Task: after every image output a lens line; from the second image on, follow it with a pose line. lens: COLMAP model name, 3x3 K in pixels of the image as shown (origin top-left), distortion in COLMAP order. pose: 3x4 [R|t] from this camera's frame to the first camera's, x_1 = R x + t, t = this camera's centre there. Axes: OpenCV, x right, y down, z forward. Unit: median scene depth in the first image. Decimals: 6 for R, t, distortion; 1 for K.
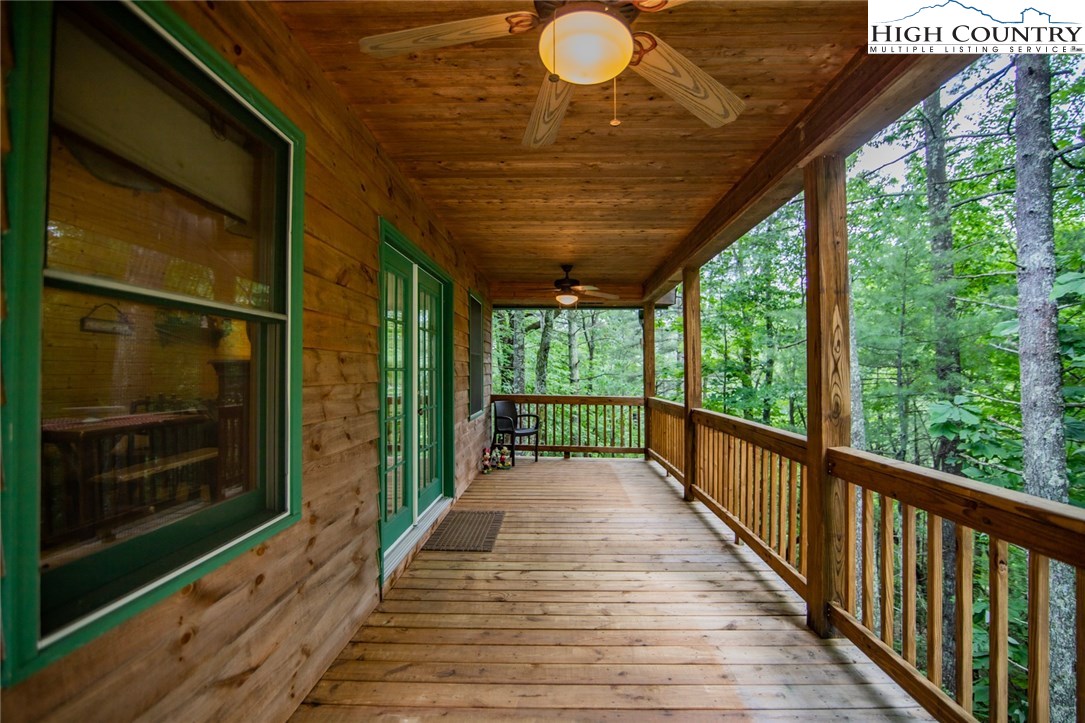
lens RADIAL K [[490.5, 0, 550.5], [0, 490.5, 366.3], [0, 0, 1]] dist [0.000922, -0.001679]
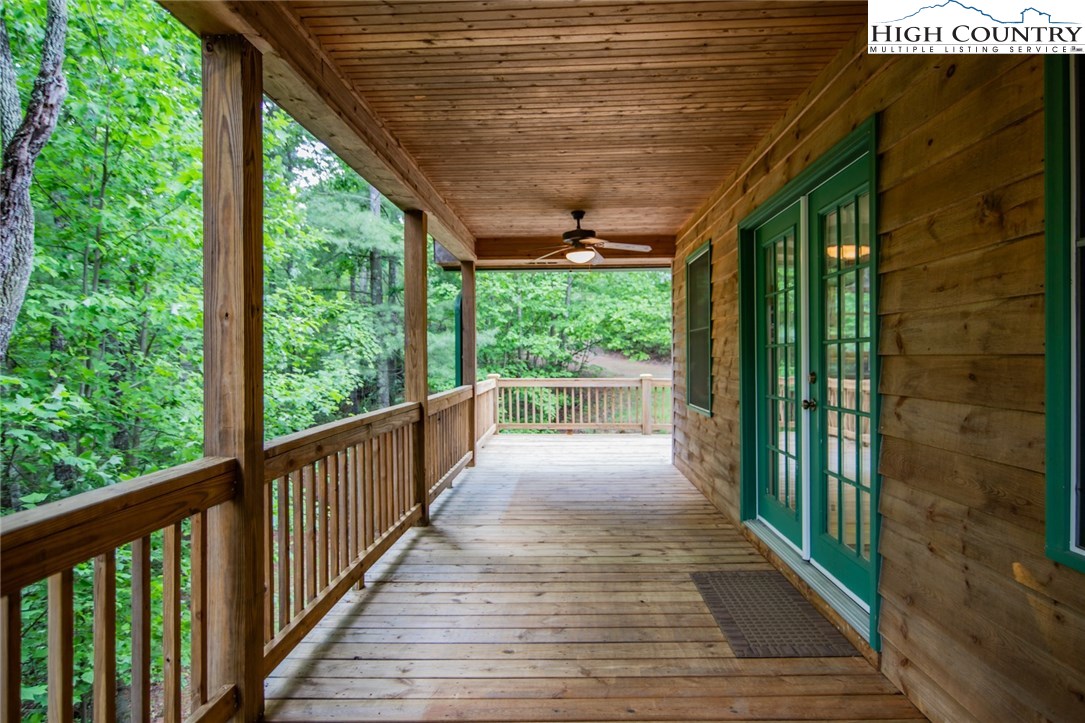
lens RADIAL K [[616.0, 0, 544.7], [0, 616.0, 359.7], [0, 0, 1]] dist [0.004351, -0.004977]
pose [[-0.999601, 0.009813, 0.026483, 0.076651], [0.009709, 0.999945, -0.004057, 0.028469], [-0.026521, -0.003798, -0.999641, 1.819608]]
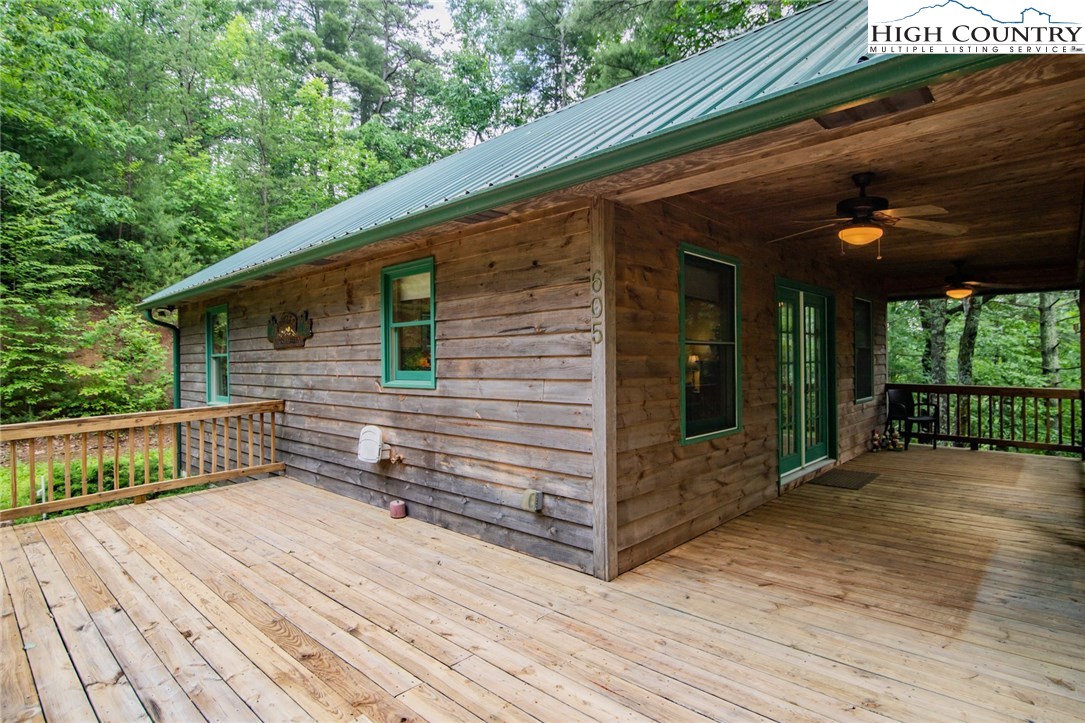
lens RADIAL K [[571.5, 0, 546.1], [0, 571.5, 358.7], [0, 0, 1]] dist [0.002962, 0.000741]
pose [[0.748782, -0.008393, -0.662763, 0.274841], [0.015852, 0.999861, 0.005248, -0.025413], [0.662627, -0.014436, 0.748810, -0.759716]]
